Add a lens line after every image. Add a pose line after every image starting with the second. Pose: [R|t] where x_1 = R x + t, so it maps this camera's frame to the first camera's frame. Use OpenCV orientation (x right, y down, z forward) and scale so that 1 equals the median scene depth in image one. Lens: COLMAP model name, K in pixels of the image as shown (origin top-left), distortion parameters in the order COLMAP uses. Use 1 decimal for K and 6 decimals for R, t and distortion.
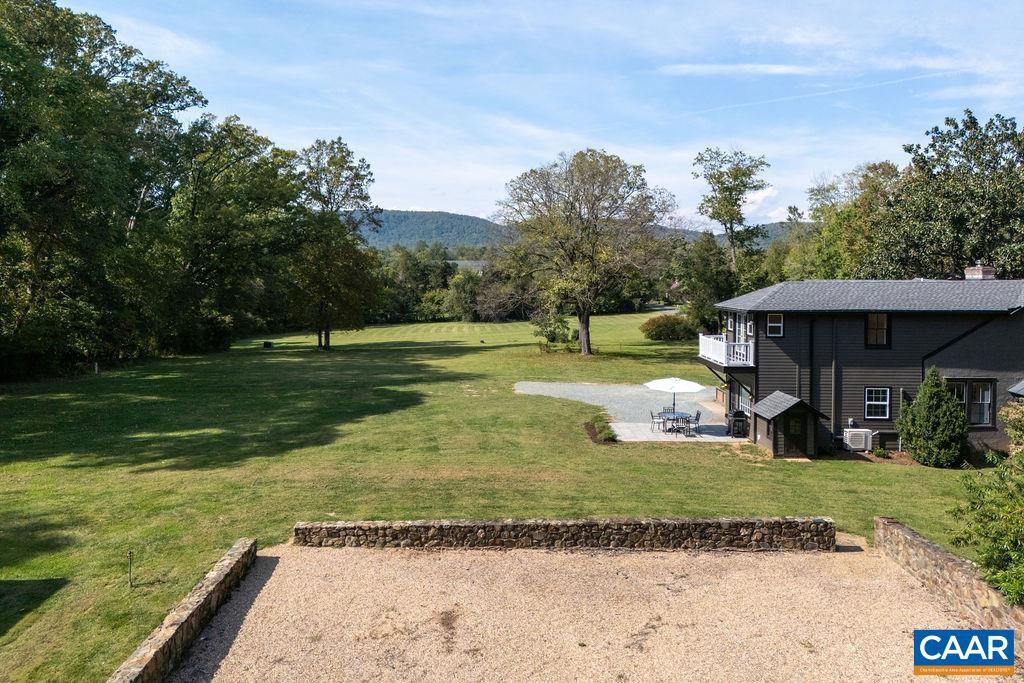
lens RADIAL K [[699.0, 0, 506.1], [0, 699.0, 331.3], [0, 0, 1]] dist [0.008034, -0.000459]
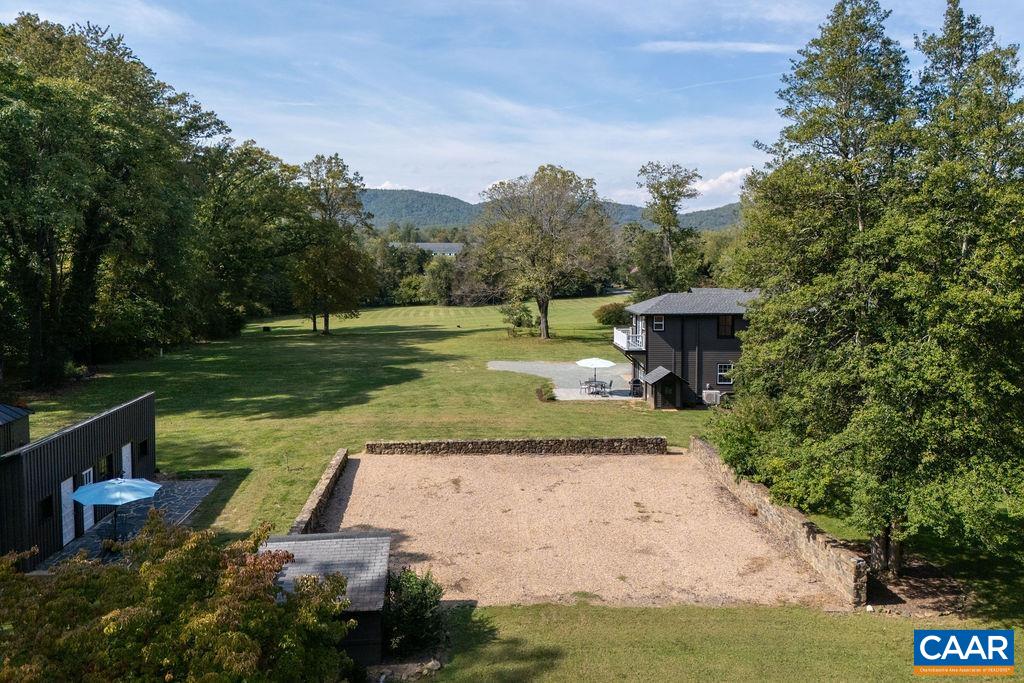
lens RADIAL K [[699.0, 0, 518.4], [0, 699.0, 341.4], [0, 0, 1]] dist [0.008034, -0.000459]
pose [[0.998244, -0.004786, 0.059042, -0.007571], [0.002079, 0.998947, 0.045826, -0.027072], [-0.059199, -0.045623, 0.997203, -0.341278]]
